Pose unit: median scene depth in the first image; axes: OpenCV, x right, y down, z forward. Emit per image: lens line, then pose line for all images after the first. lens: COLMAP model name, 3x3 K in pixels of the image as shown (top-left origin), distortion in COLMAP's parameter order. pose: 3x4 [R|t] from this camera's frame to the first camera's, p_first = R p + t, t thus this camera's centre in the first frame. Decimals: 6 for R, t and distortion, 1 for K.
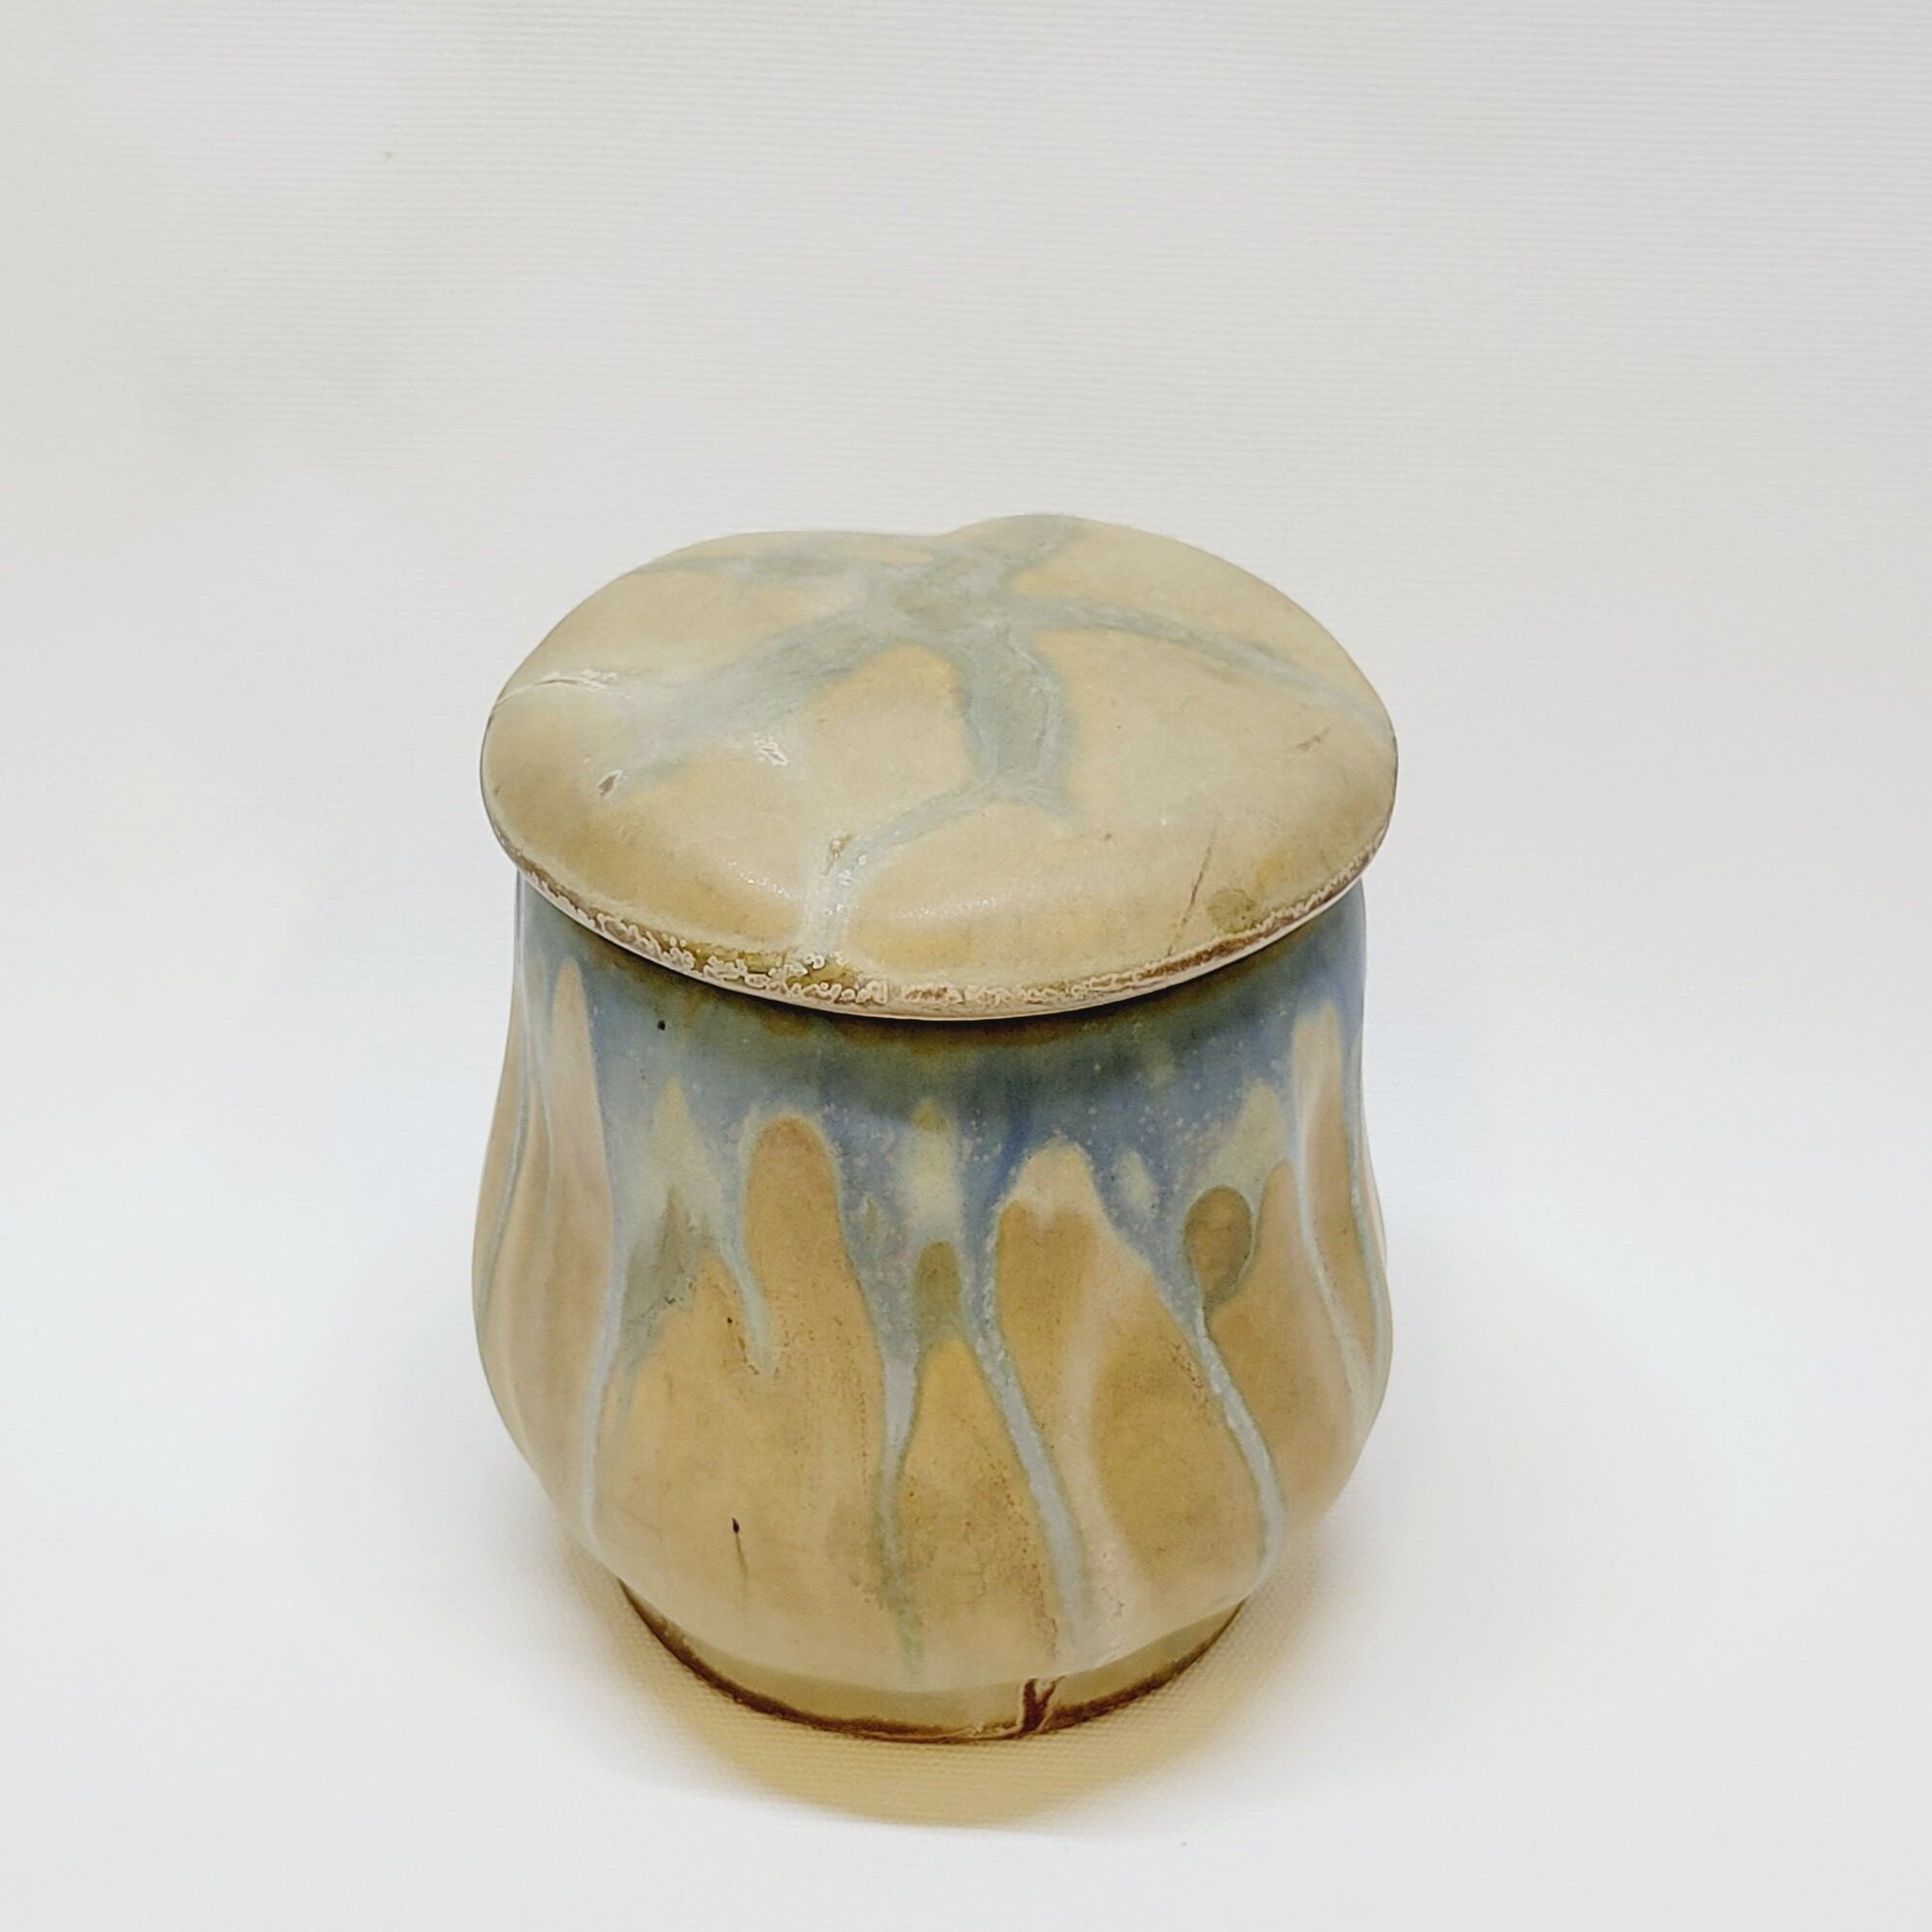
lens RADIAL K [[4092.9, 0, 961.6], [0, 4092.9, 922.0], [0, 0, 1]] dist [0.006012, -0.263472]
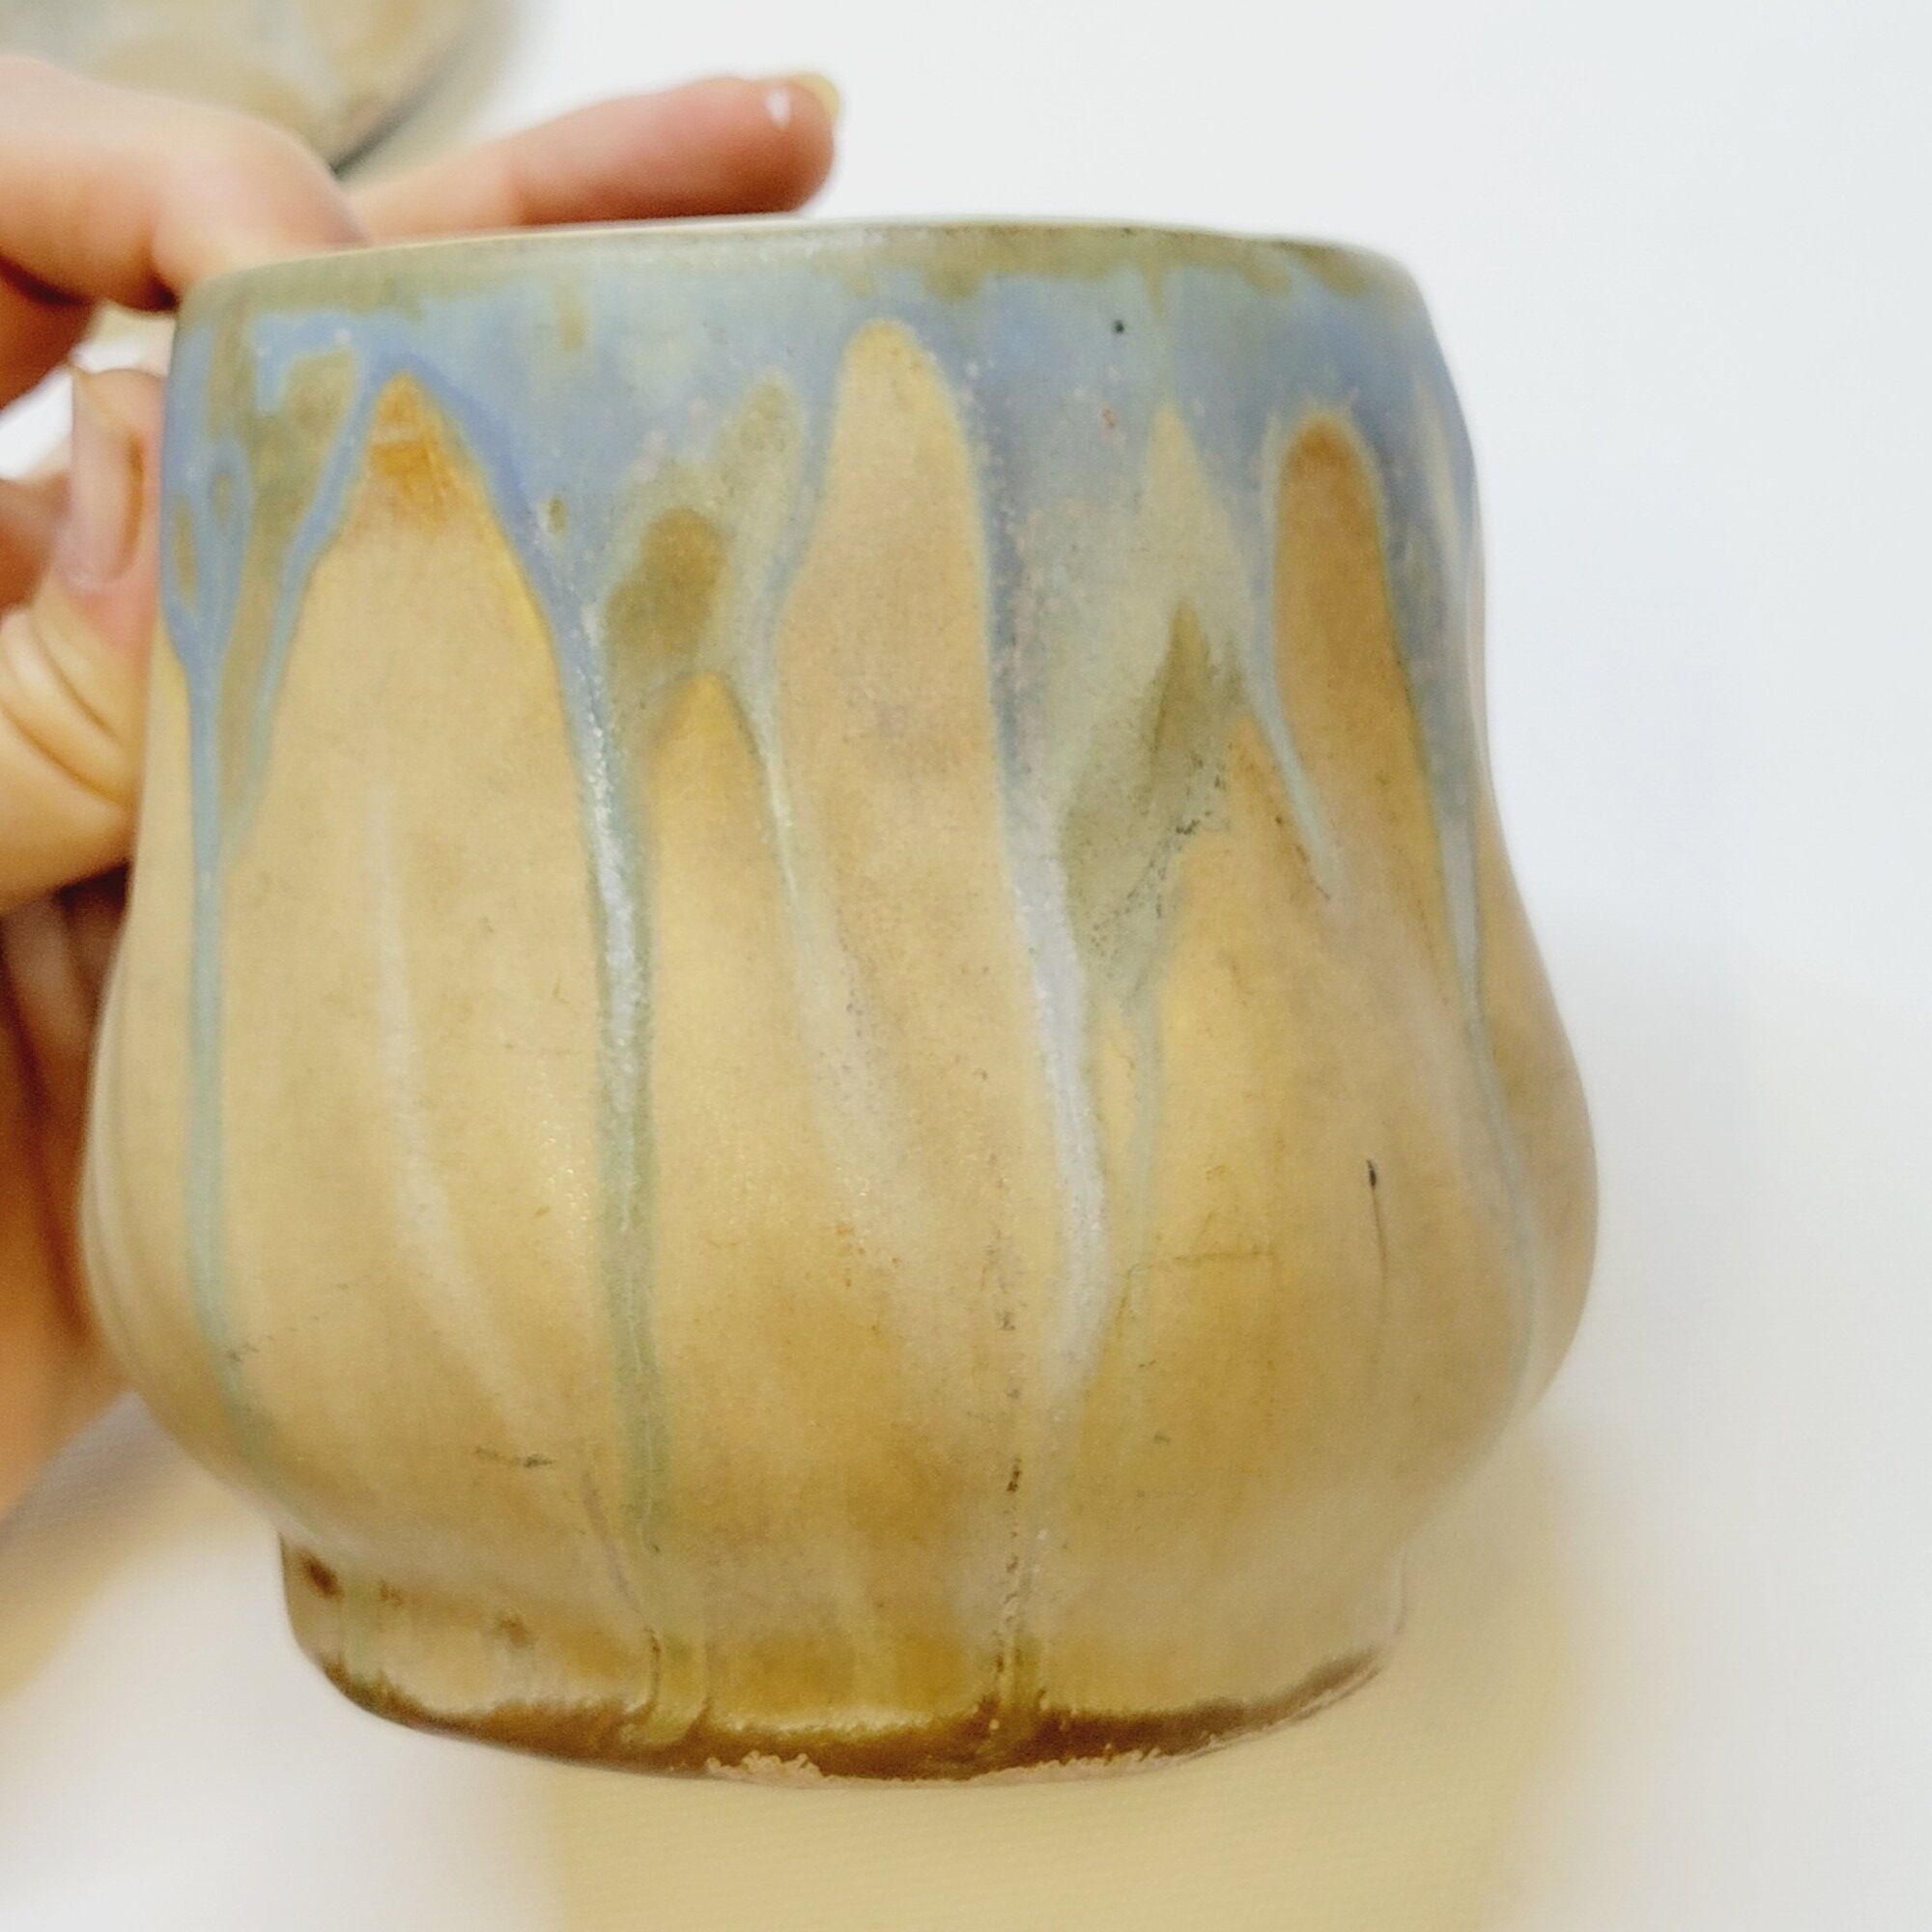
lens RADIAL K [[4092.9, 0, 961.6], [0, 4092.9, 922.0], [0, 0, 1]] dist [0.006012, -0.263472]
pose [[0.441909, -0.074884, 0.893929, -0.633409], [0.492223, 0.853339, -0.171844, 0.193463], [-0.749956, 0.515951, 0.413957, 0.788442]]
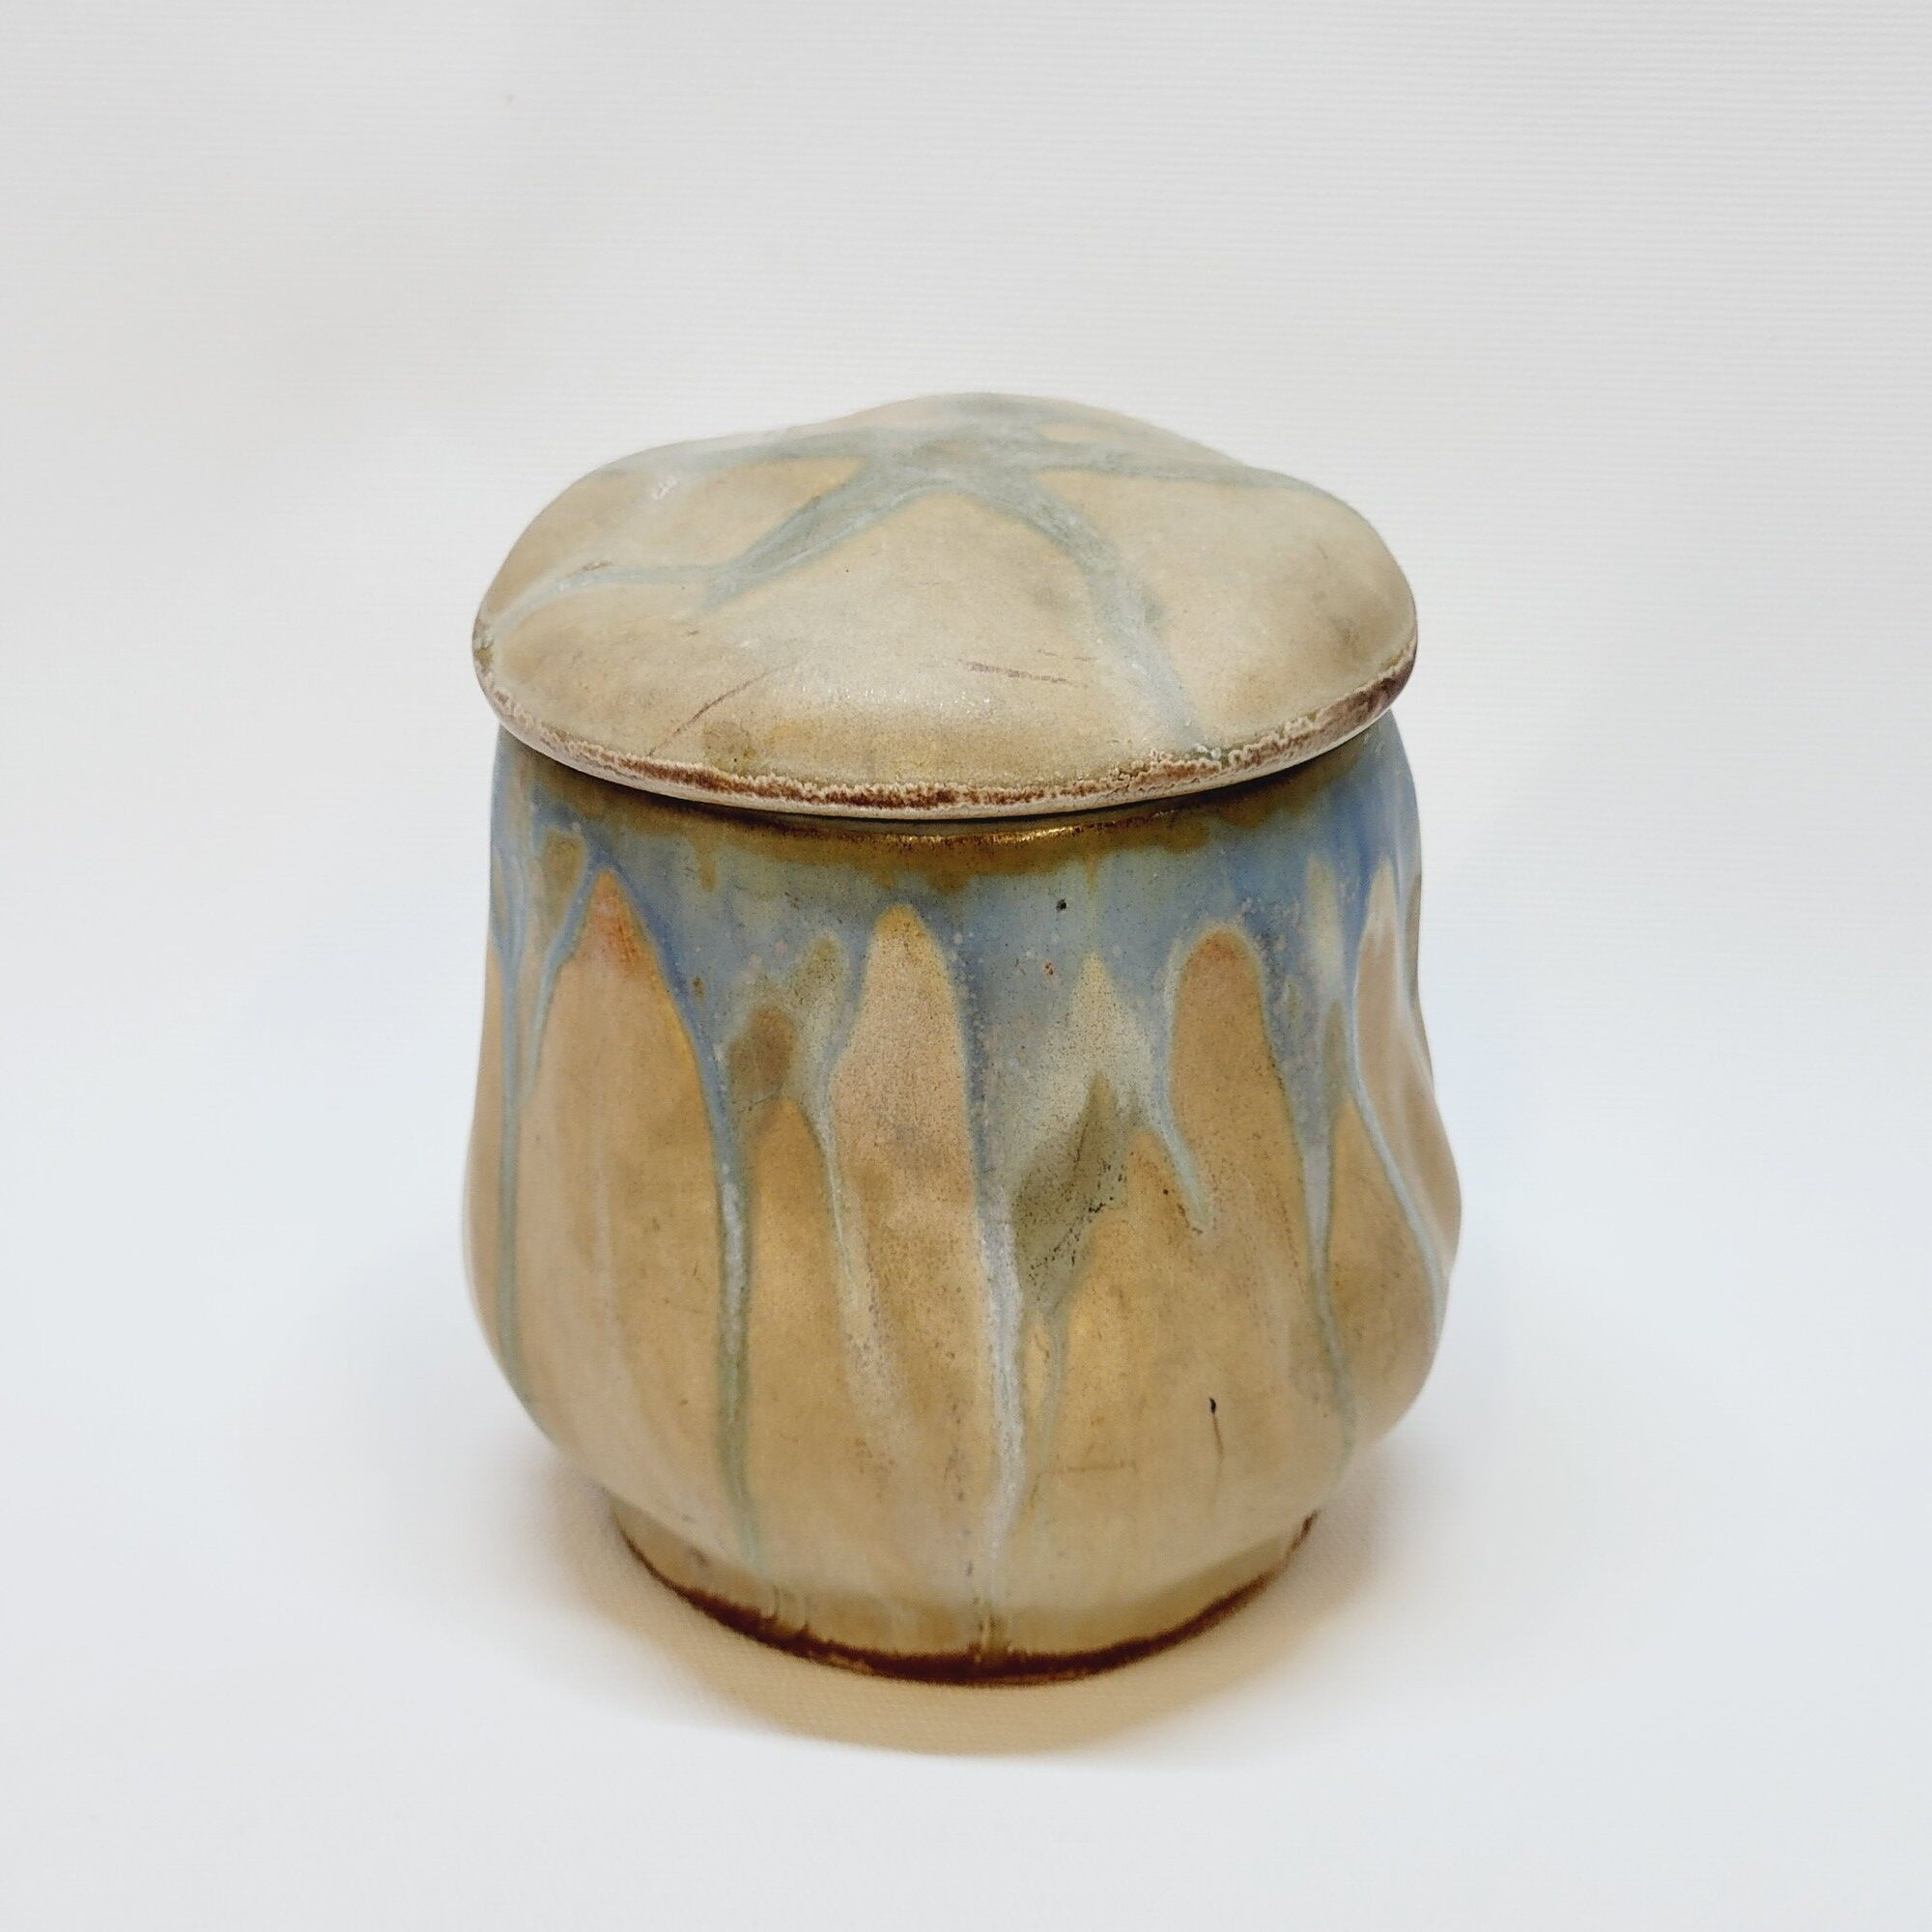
lens RADIAL K [[3963.8, 0, 927.7], [0, 3963.8, 982.4], [0, 0, 1]] dist [-0.035322, 0.355274]
pose [[0.635093, -0.364936, 0.680793, -0.698055], [0.425675, 0.900802, 0.085771, -0.048263], [-0.644561, 0.235324, 0.727437, 0.358356]]
